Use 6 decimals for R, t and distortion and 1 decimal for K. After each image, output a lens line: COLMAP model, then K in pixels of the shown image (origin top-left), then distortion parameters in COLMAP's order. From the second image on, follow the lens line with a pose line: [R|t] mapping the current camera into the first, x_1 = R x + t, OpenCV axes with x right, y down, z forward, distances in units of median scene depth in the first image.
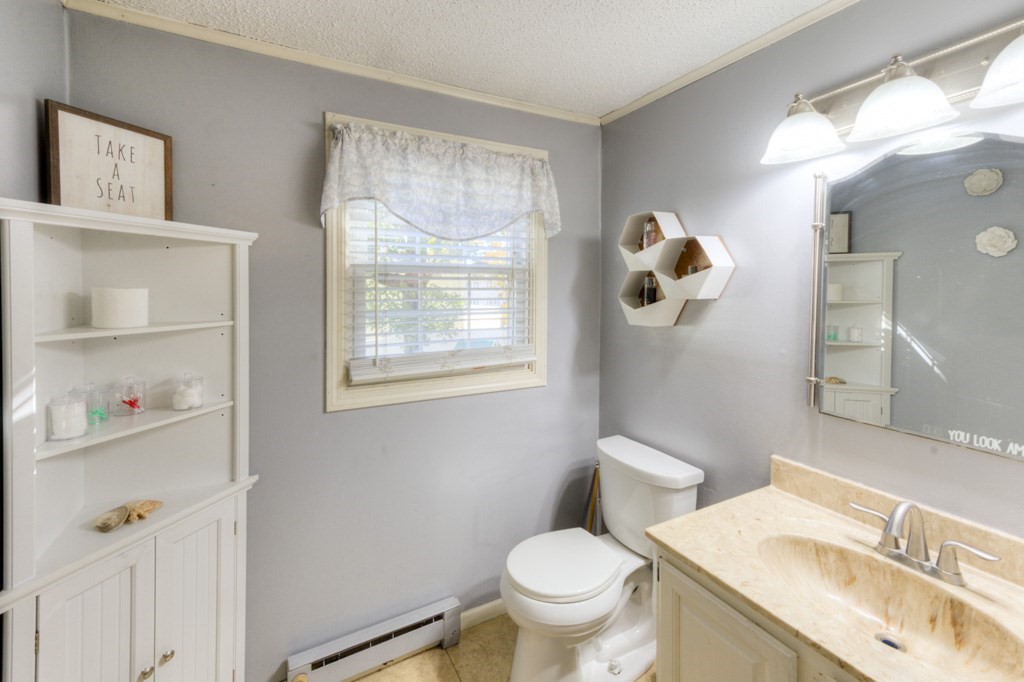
lens RADIAL K [[419.6, 0, 506.8], [0, 419.6, 294.3], [0, 0, 1]] dist [0.019708, 0.000017]
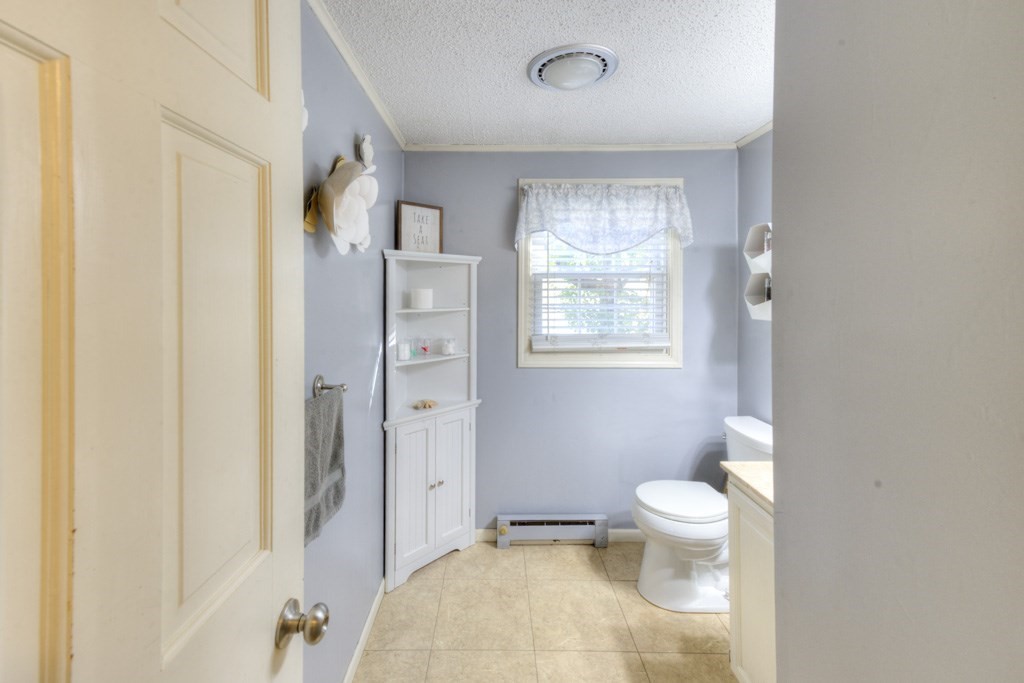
lens RADIAL K [[419.6, 0, 506.8], [0, 419.6, 294.8], [0, 0, 1]] dist [0.019708, 0.000017]
pose [[0.884937, -0.000107, -0.465711, 0.258633], [-0.006197, 0.999909, -0.012006, 0.025386], [0.465670, 0.013511, 0.884855, -0.401519]]
